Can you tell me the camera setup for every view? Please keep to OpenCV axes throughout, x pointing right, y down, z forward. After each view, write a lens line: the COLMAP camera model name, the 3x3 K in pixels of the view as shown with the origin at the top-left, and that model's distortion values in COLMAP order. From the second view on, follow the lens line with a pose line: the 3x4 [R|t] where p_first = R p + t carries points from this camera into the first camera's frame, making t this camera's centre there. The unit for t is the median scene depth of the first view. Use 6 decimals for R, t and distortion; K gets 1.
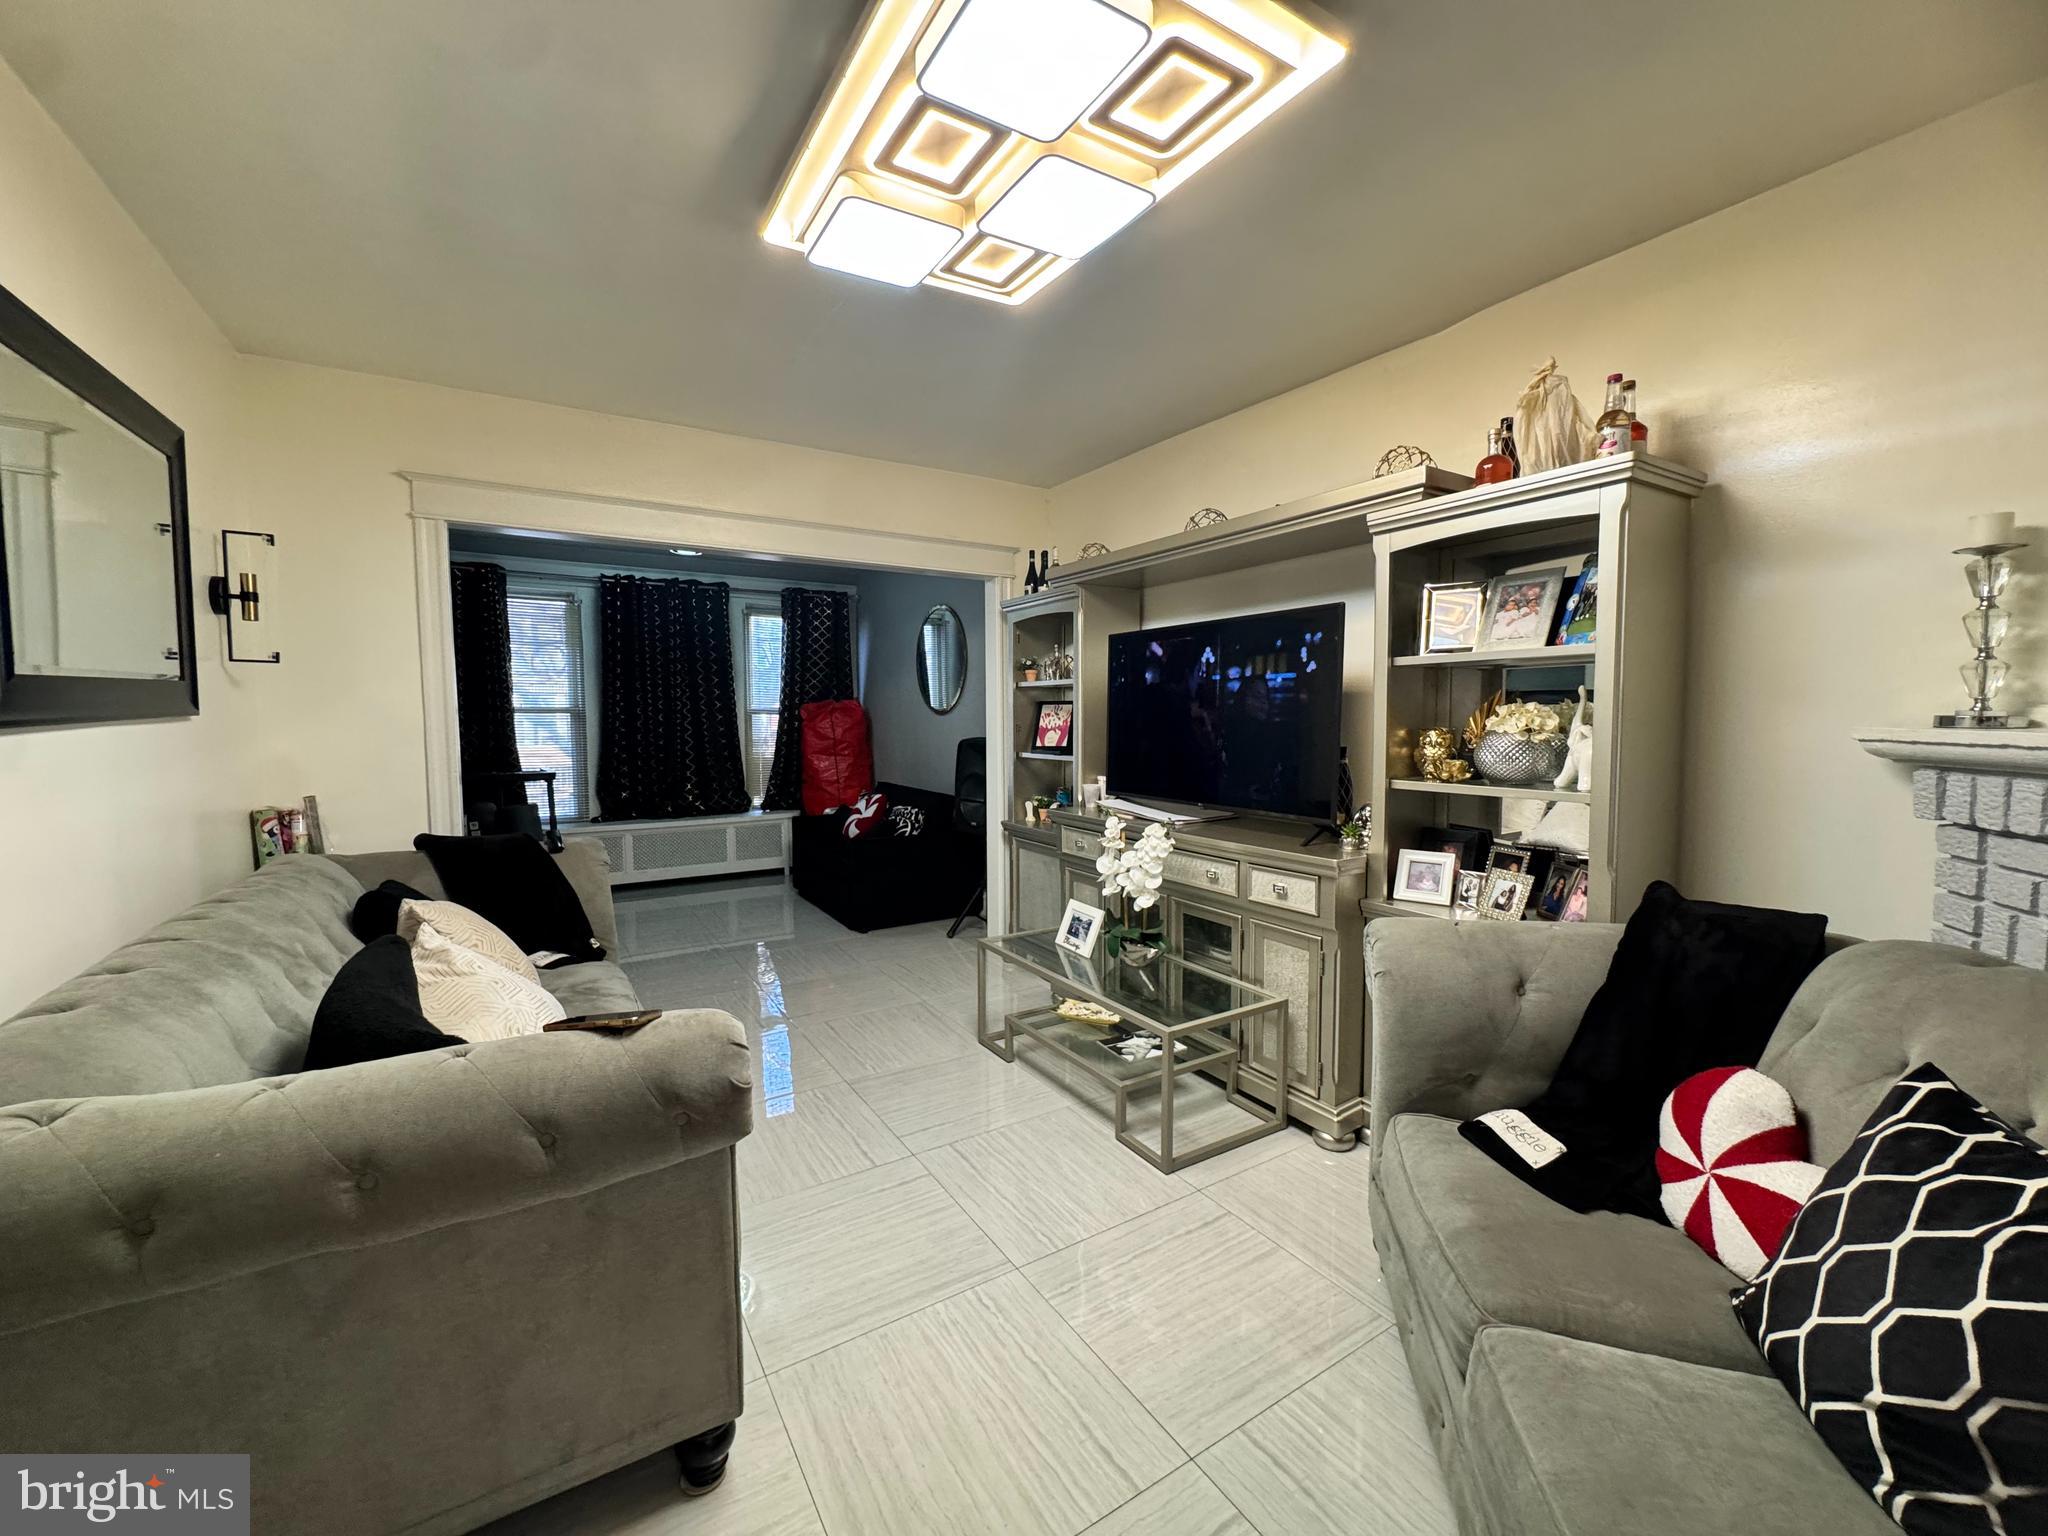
lens RADIAL K [[819.2, 0, 1028.9], [0, 819.2, 769.9], [0, 0, 1]] dist [-0.003668, 0.000081]
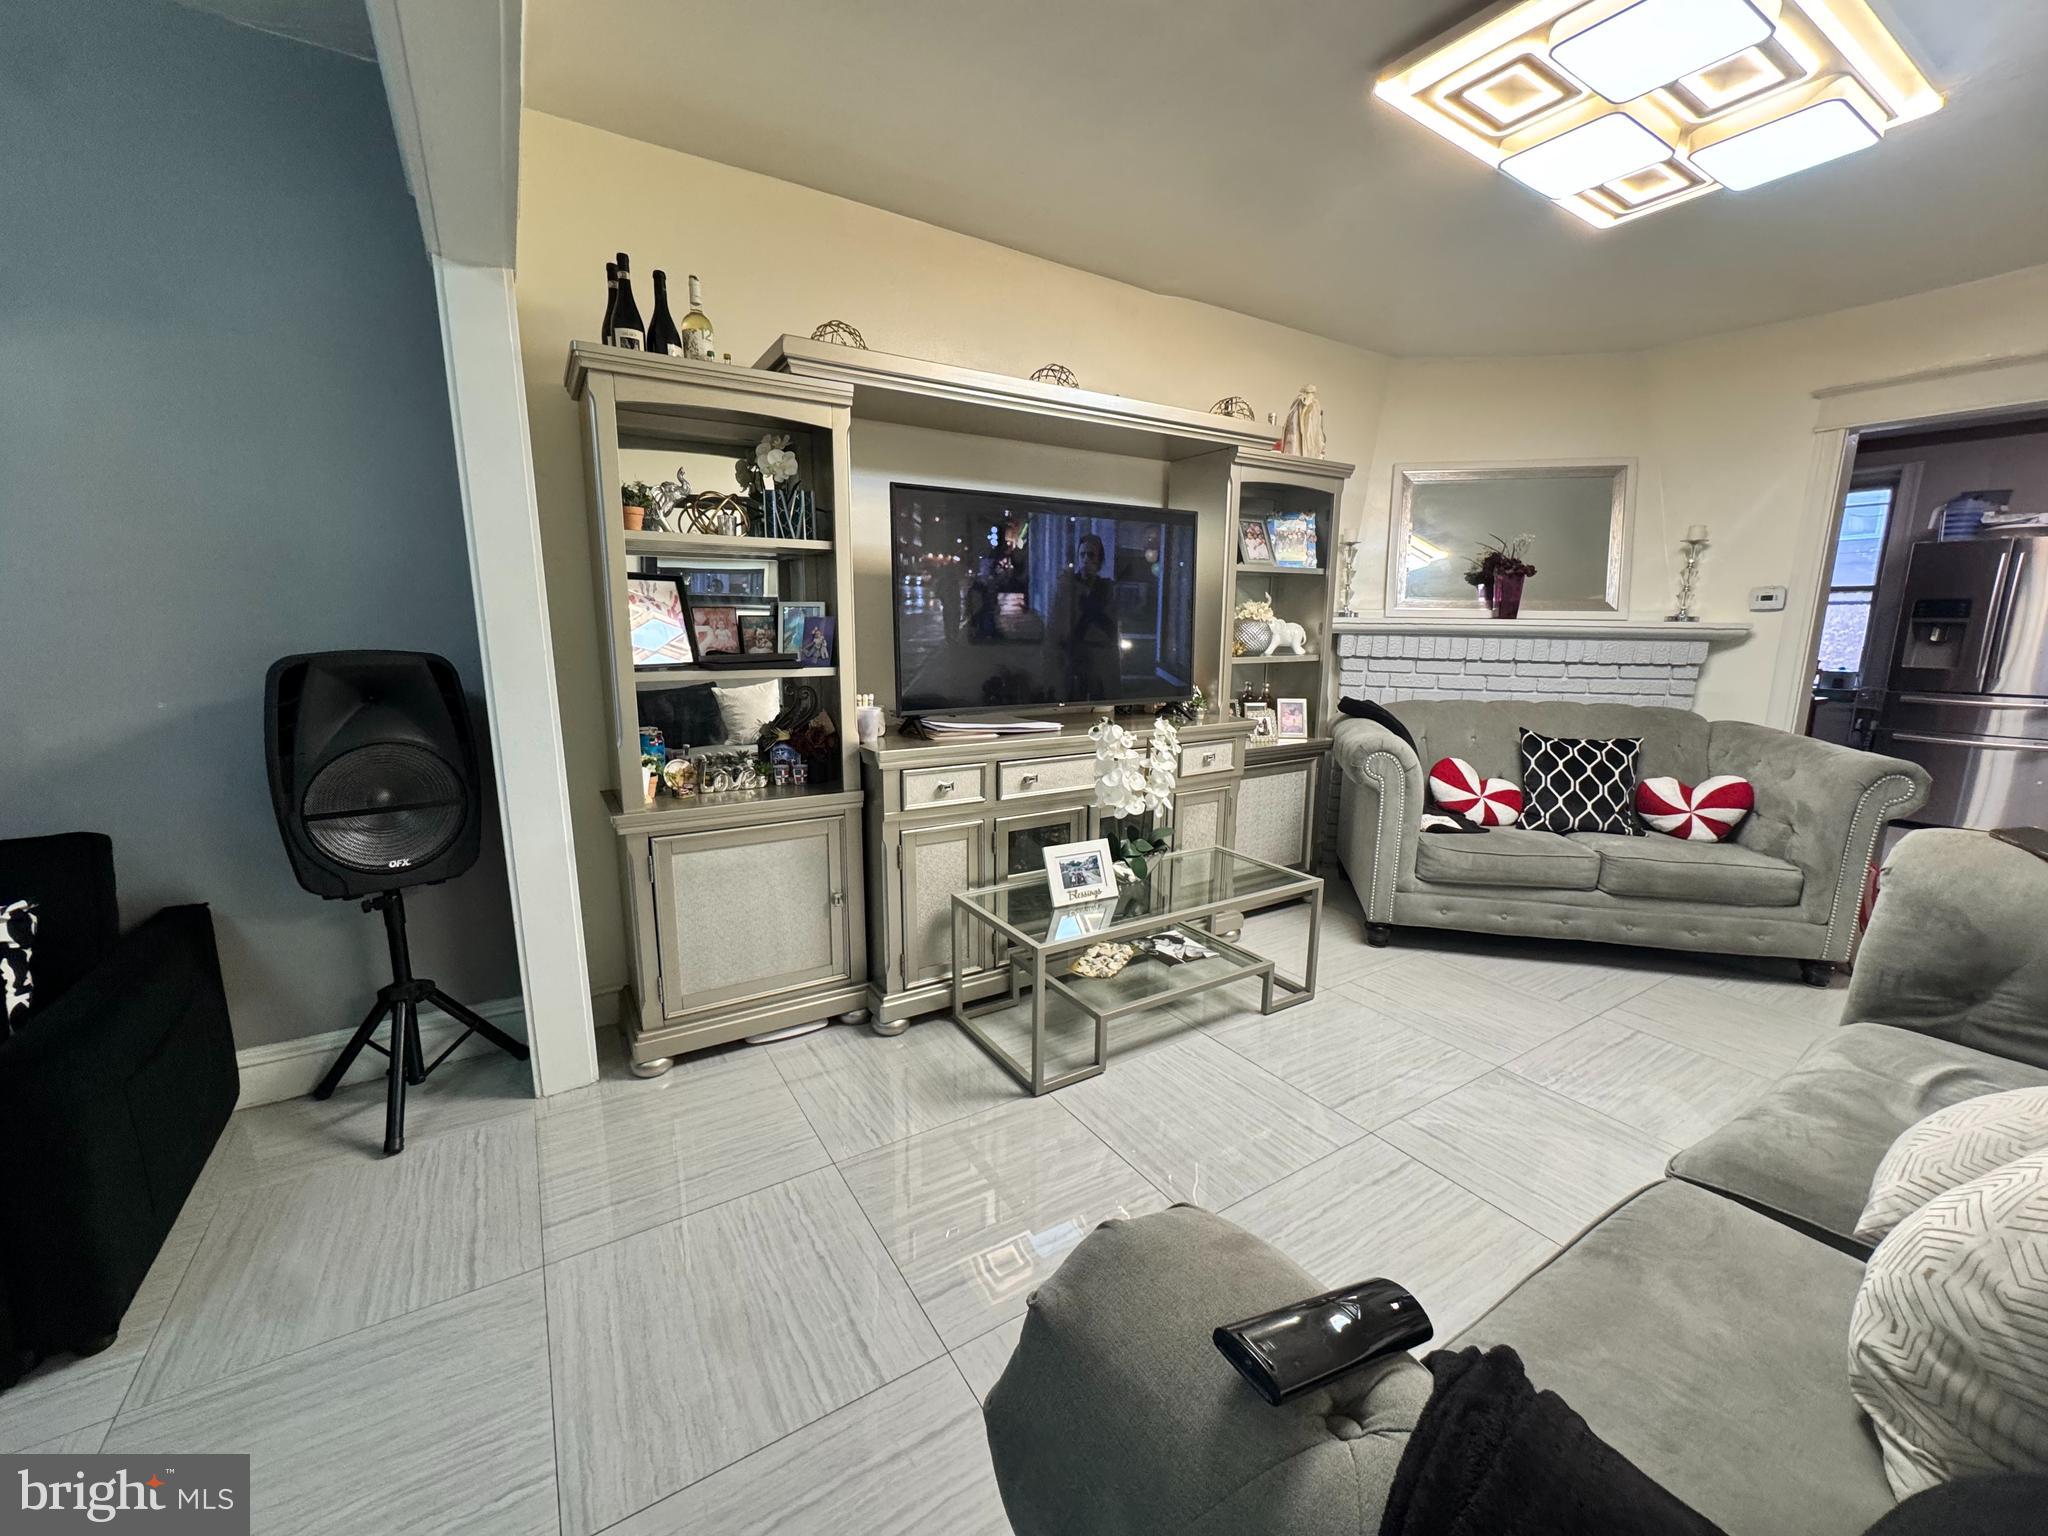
lens RADIAL K [[819.2, 0, 1027.4], [0, 819.2, 771.1], [0, 0, 1]] dist [-0.003668, 0.000081]
pose [[-0.003039, -0.181939, 0.983305, -0.348558], [0.059811, 0.981516, 0.181793, -0.026380], [-0.998205, 0.059365, 0.007899, 0.511747]]
